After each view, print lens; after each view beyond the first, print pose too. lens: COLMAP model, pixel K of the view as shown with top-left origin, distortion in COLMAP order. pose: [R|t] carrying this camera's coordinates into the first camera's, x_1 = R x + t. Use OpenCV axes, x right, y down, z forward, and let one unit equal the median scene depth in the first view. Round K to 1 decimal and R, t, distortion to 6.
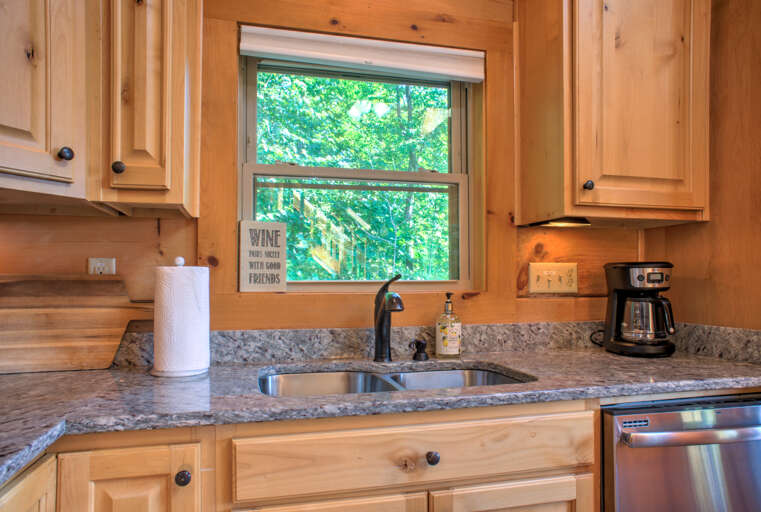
lens RADIAL K [[517.0, 0, 380.5], [0, 517.0, 274.4], [0, 0, 1]] dist [-0.005881, -0.000669]
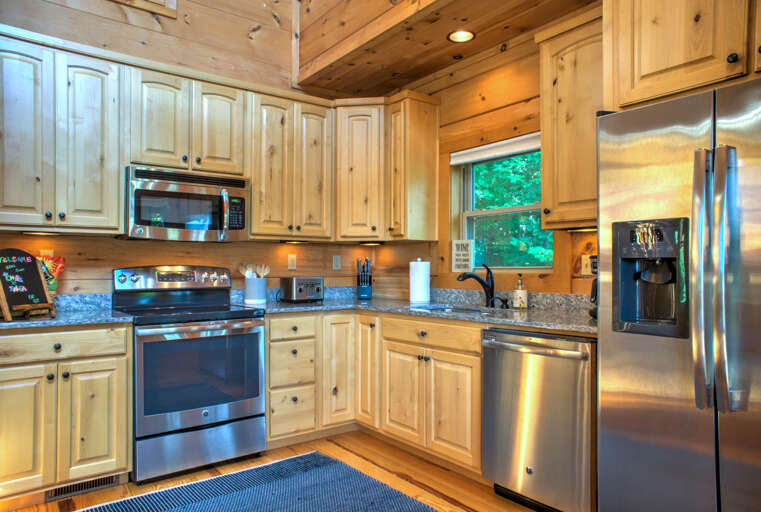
lens RADIAL K [[514.9, 0, 380.5], [0, 514.9, 256.0], [0, 0, 1]] dist [0.000655, 0.000018]
pose [[0.388202, -0.019658, -0.921365, 1.673575], [0.013878, 0.999784, -0.015484, -0.006061], [0.921470, -0.006776, 0.388391, -0.159332]]
